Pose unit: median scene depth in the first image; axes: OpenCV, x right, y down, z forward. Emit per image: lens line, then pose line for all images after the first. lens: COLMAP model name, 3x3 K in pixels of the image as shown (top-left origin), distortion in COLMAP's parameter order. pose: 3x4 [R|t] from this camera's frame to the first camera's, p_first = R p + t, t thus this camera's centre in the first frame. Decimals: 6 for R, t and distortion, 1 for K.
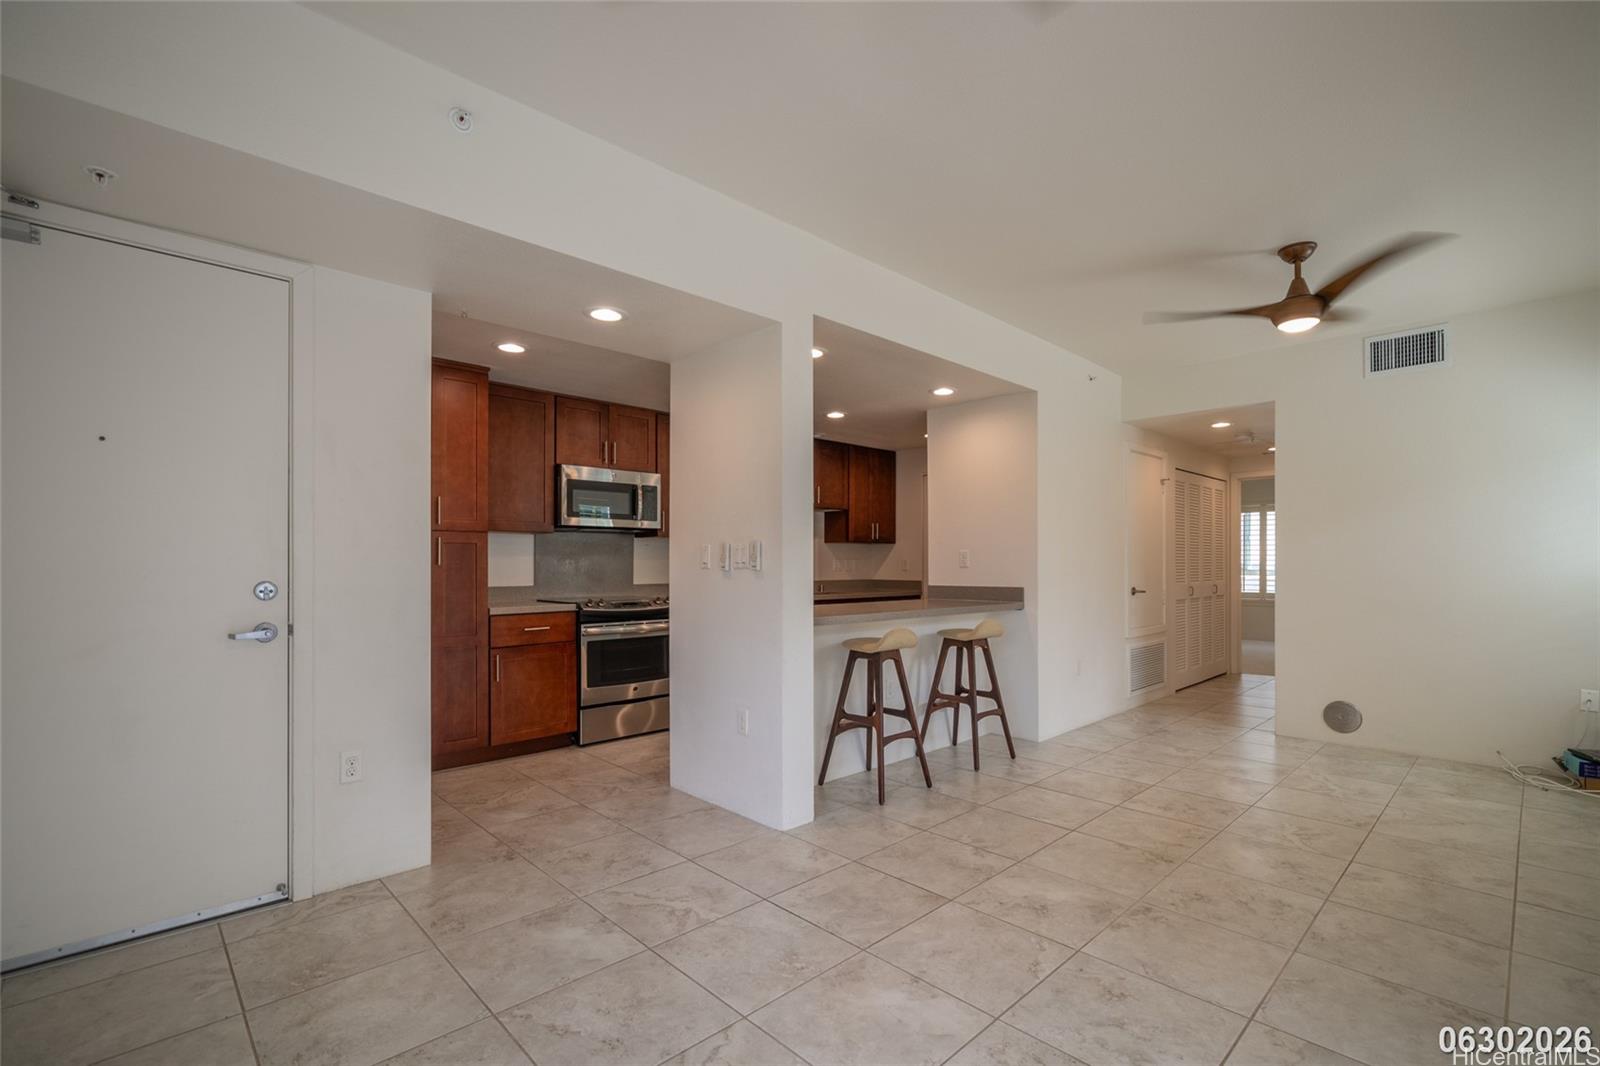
lens RADIAL K [[721.1, 0, 812.0], [0, 721.1, 559.8], [0, 0, 1]] dist [-0.000818, 0.000035]
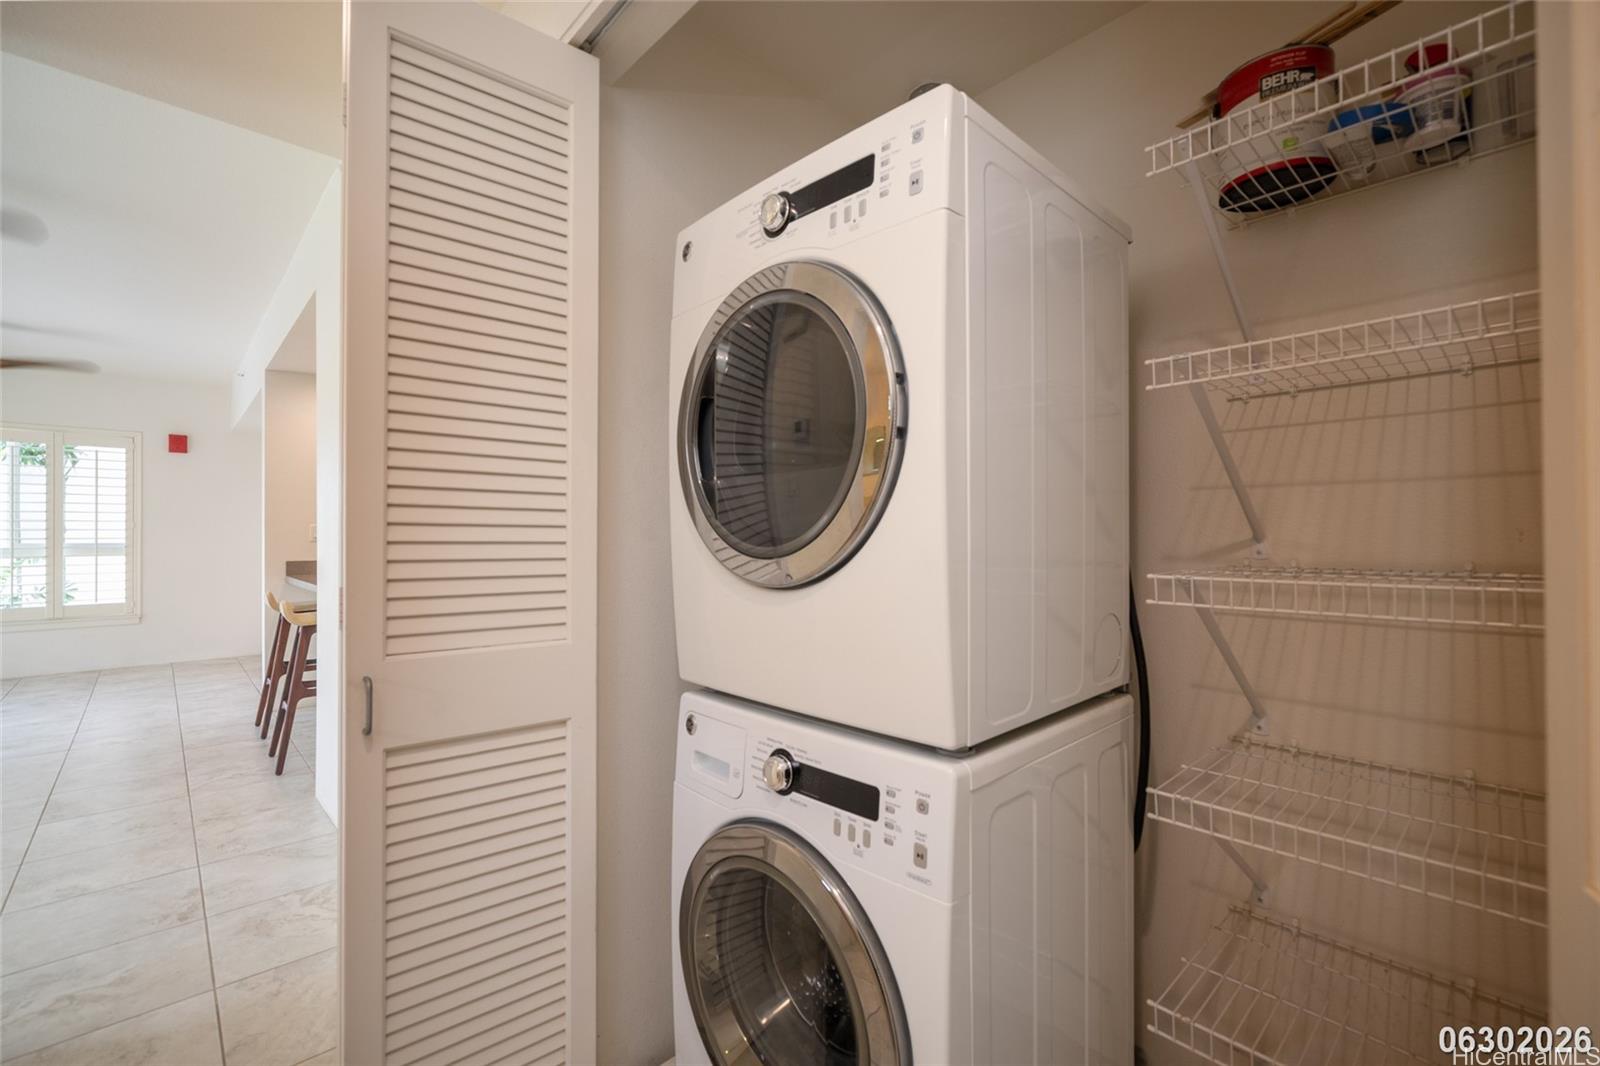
lens RADIAL K [[676.0, 0, 800.0], [0, 676.0, 533.0], [0, 0, 1]] dist [0.007551, 0.000445]
pose [[-0.017825, -0.006953, -0.999817, 0.953050], [0.005716, 0.999959, -0.007056, 0.006523], [0.999825, -0.005841, -0.017784, 1.463242]]
